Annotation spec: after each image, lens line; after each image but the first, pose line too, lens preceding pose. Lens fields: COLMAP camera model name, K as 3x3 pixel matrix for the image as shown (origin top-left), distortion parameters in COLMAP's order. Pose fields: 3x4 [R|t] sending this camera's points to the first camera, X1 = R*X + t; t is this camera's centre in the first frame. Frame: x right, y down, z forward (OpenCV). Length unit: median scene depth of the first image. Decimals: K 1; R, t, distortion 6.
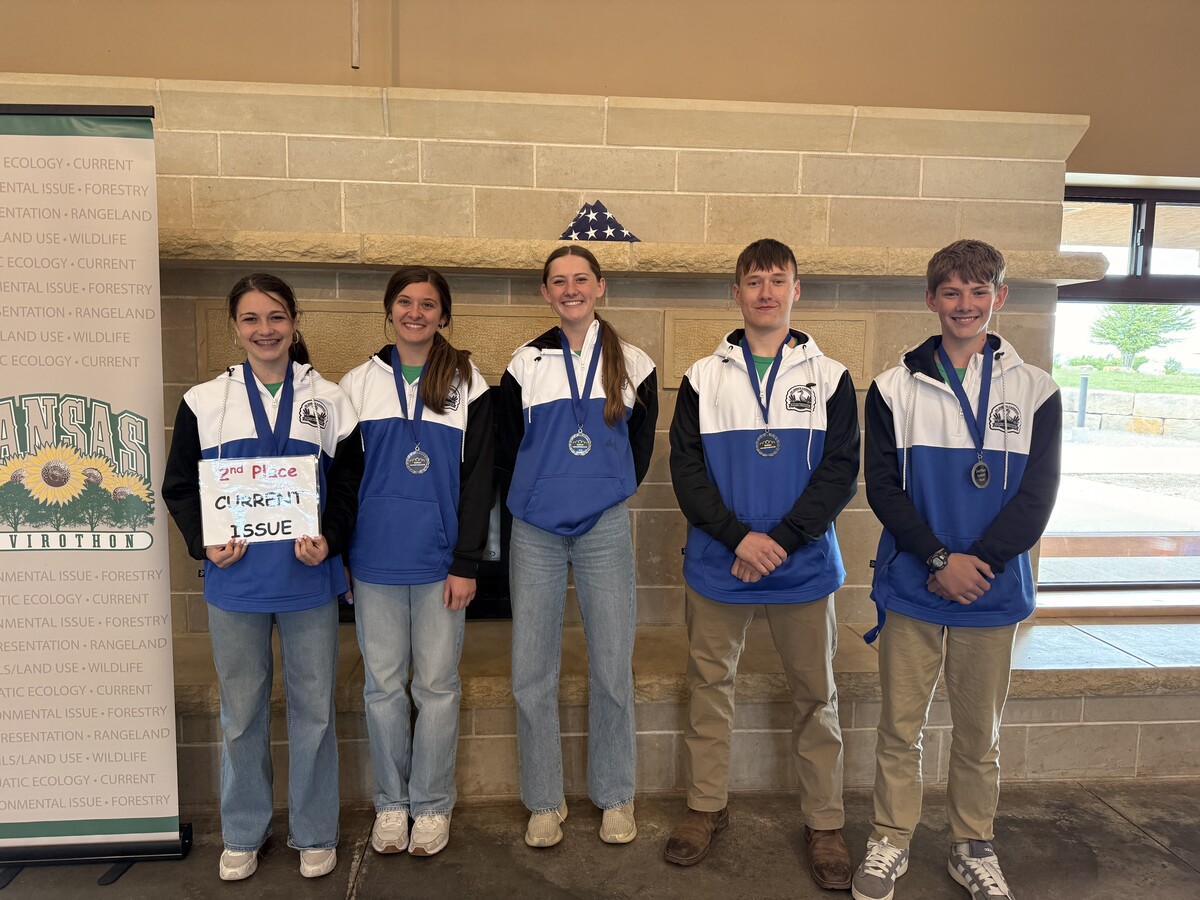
lens RADIAL K [[841.7, 0, 597.0], [0, 841.7, 458.1], [0, 0, 1]] dist [0.012277, -0.024724]
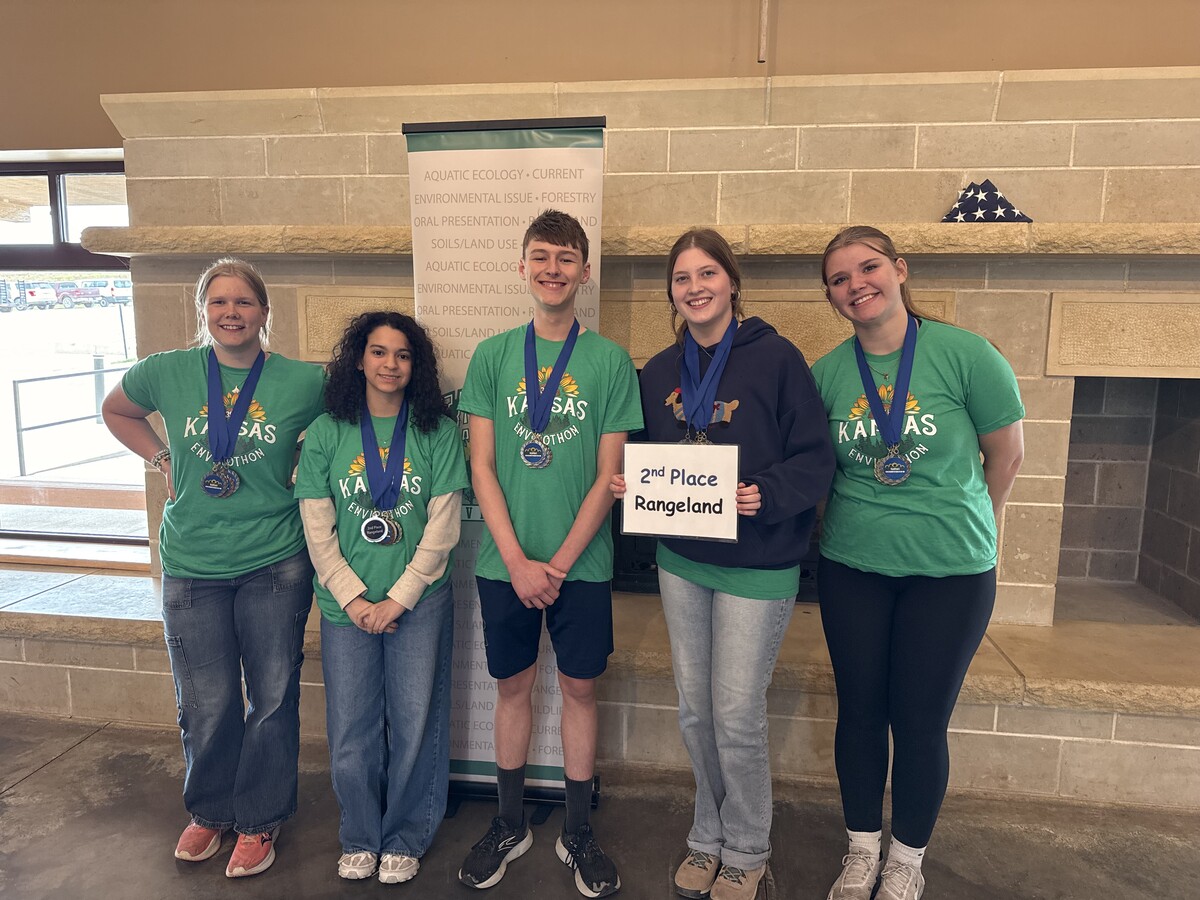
lens RADIAL K [[841.7, 0, 595.3], [0, 841.7, 452.1], [0, 0, 1]] dist [0.012277, -0.024724]
pose [[0.974921, 0.031480, -0.220314, -0.218446], [-0.023528, 0.998977, 0.038630, -0.024190], [0.221304, -0.032477, 0.974664, -0.045915]]
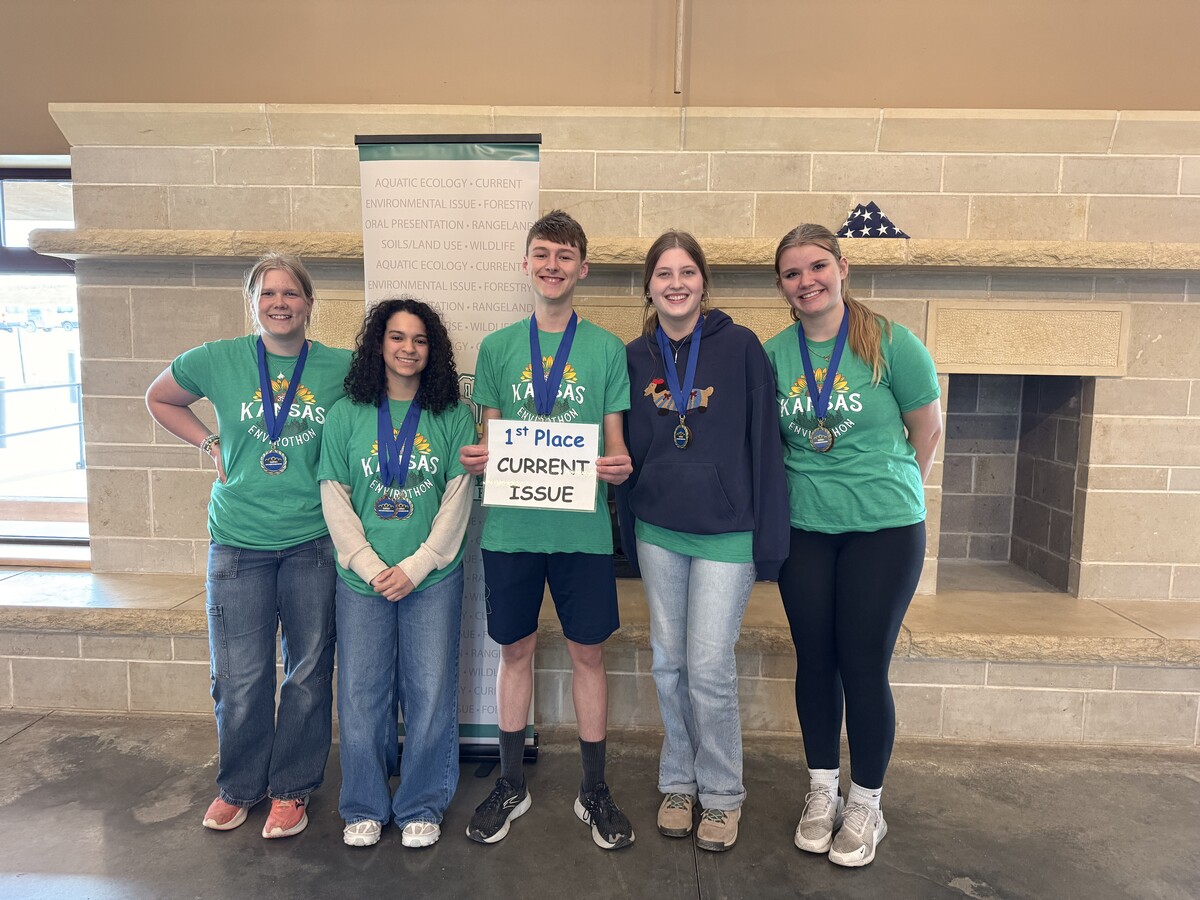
lens RADIAL K [[841.7, 0, 599.0], [0, 841.7, 457.2], [0, 0, 1]] dist [0.012277, -0.024724]
pose [[0.992136, 0.018553, -0.123783, -0.215799], [-0.018162, 0.999826, 0.004285, 0.029721], [0.123840, -0.002003, 0.992300, -0.144145]]
